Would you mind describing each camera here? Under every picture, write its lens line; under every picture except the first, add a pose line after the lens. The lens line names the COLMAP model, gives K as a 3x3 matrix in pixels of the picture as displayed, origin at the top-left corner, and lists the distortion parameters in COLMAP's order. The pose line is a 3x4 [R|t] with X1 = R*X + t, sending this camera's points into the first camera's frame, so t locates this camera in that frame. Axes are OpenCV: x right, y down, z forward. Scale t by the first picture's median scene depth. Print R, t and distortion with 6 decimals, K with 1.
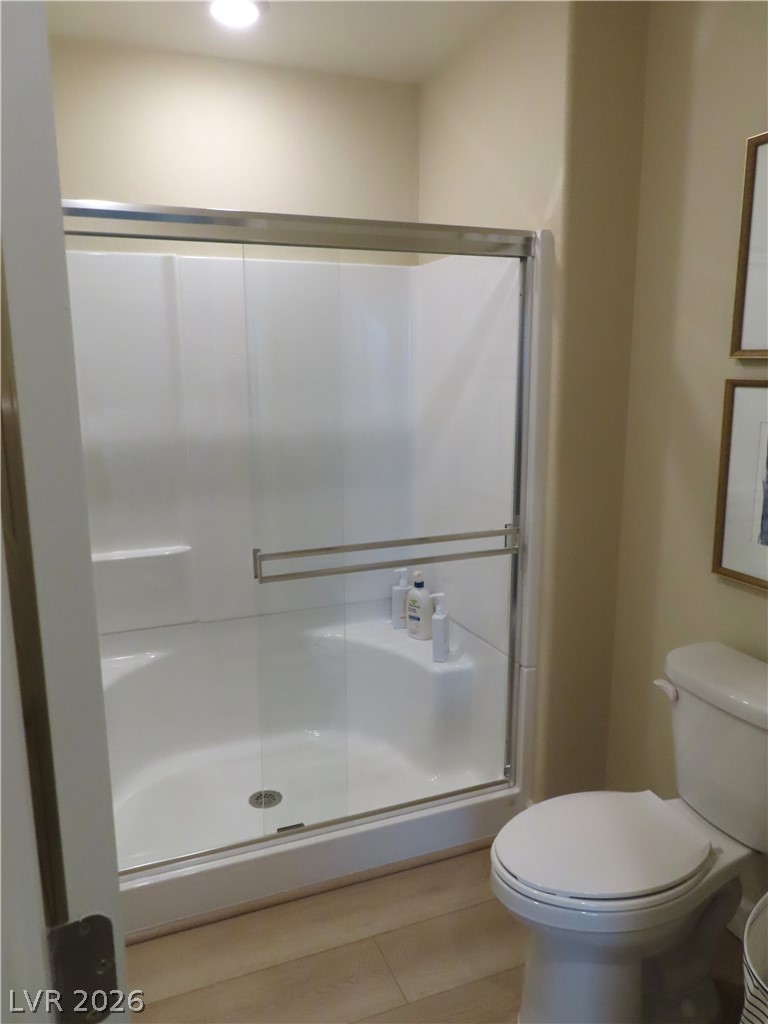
lens RADIAL K [[863.4, 0, 384.0], [0, 863.4, 512.0], [0, 0, 1]] dist [-0.000205, 0.000859]
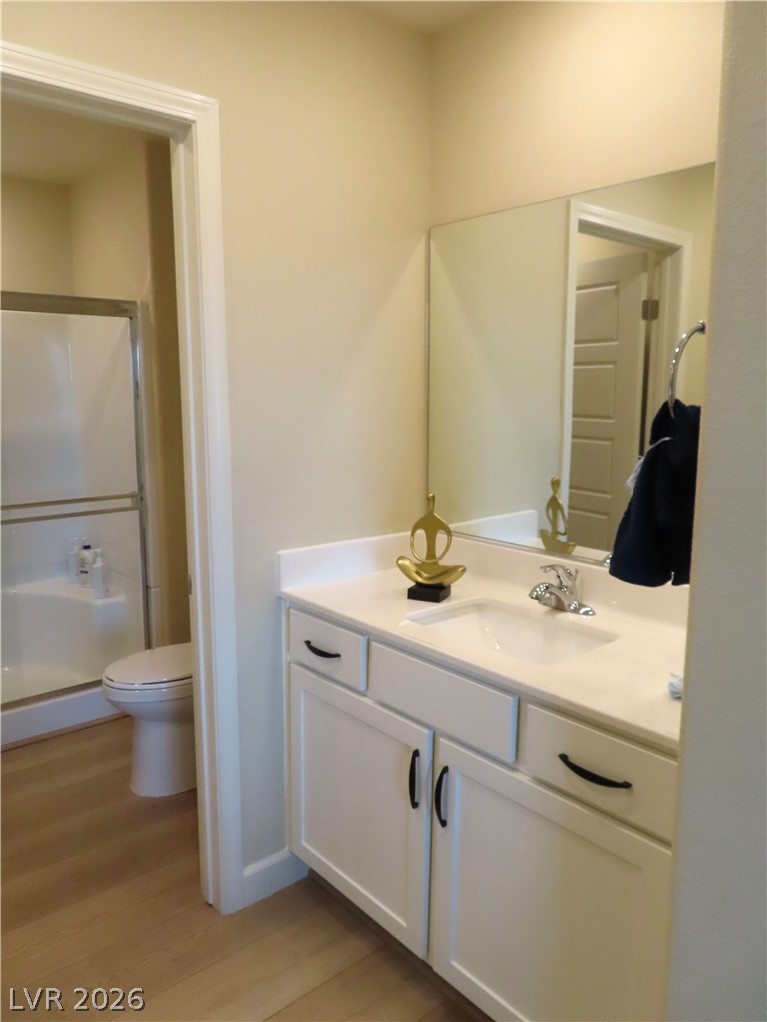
lens RADIAL K [[763.0, 0, 383.5], [0, 763.0, 511.0], [0, 0, 1]] dist [-0.004349, 0.003734]
pose [[0.952102, -0.040389, 0.303100, 0.133735], [0.061971, 0.996155, -0.061923, 0.138079], [-0.299434, 0.077741, 0.950945, -0.348357]]
